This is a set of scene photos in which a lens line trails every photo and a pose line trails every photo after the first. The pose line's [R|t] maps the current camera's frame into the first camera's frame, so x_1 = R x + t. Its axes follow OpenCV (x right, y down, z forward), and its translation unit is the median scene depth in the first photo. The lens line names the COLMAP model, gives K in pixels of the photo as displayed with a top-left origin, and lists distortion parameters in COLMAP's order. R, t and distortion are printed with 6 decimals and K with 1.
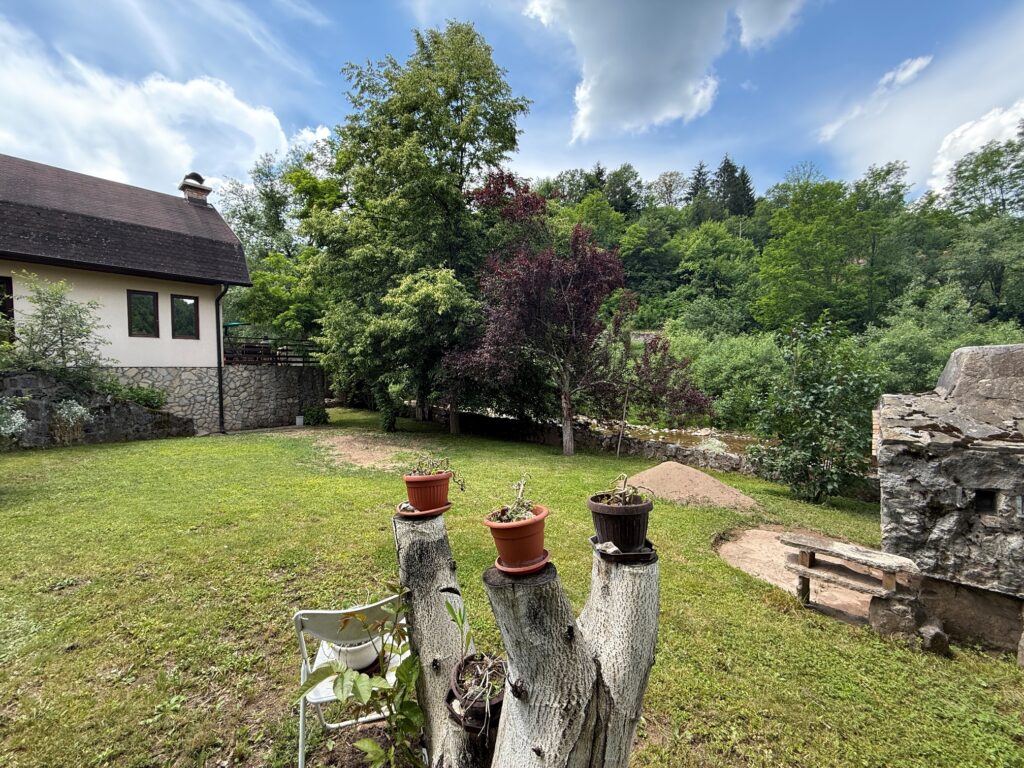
lens RADIAL K [[412.4, 0, 512.1], [0, 412.4, 380.6], [0, 0, 1]] dist [0.000183, 0.000023]
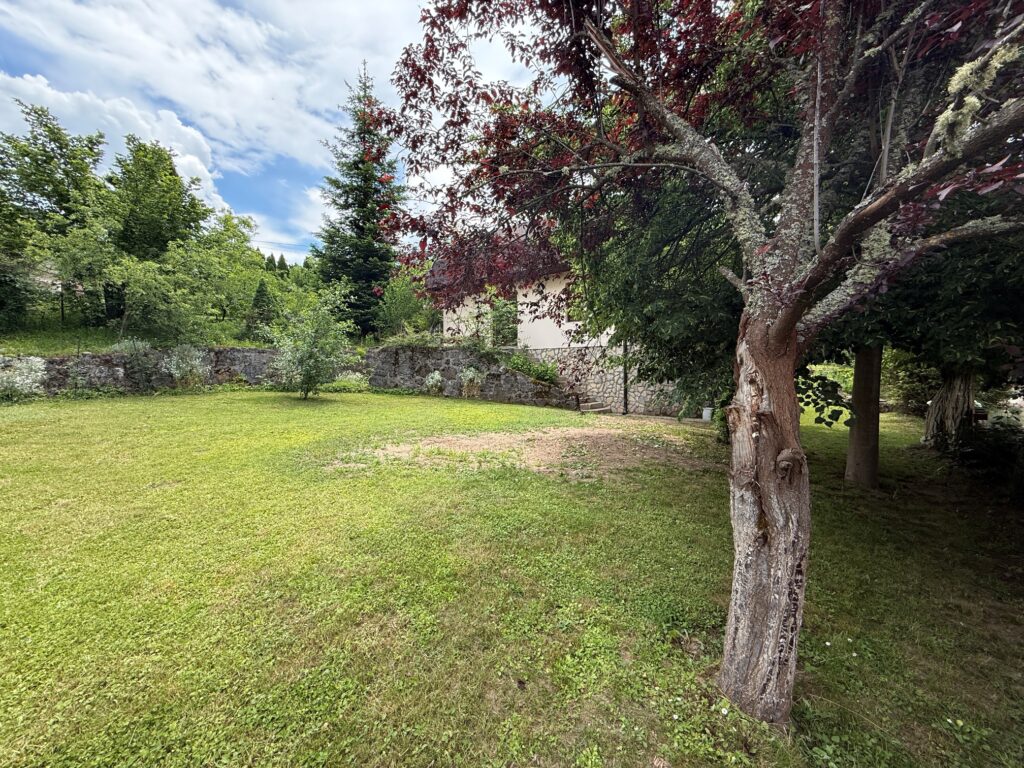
lens RADIAL K [[412.4, 0, 512.1], [0, 412.4, 383.0], [0, 0, 1]] dist [0.000183, 0.000023]
pose [[0.054434, 0.002446, -0.998514, 0.280917], [-0.031119, 0.999515, 0.000752, 0.076332], [0.998032, 0.031032, 0.054484, 0.847932]]
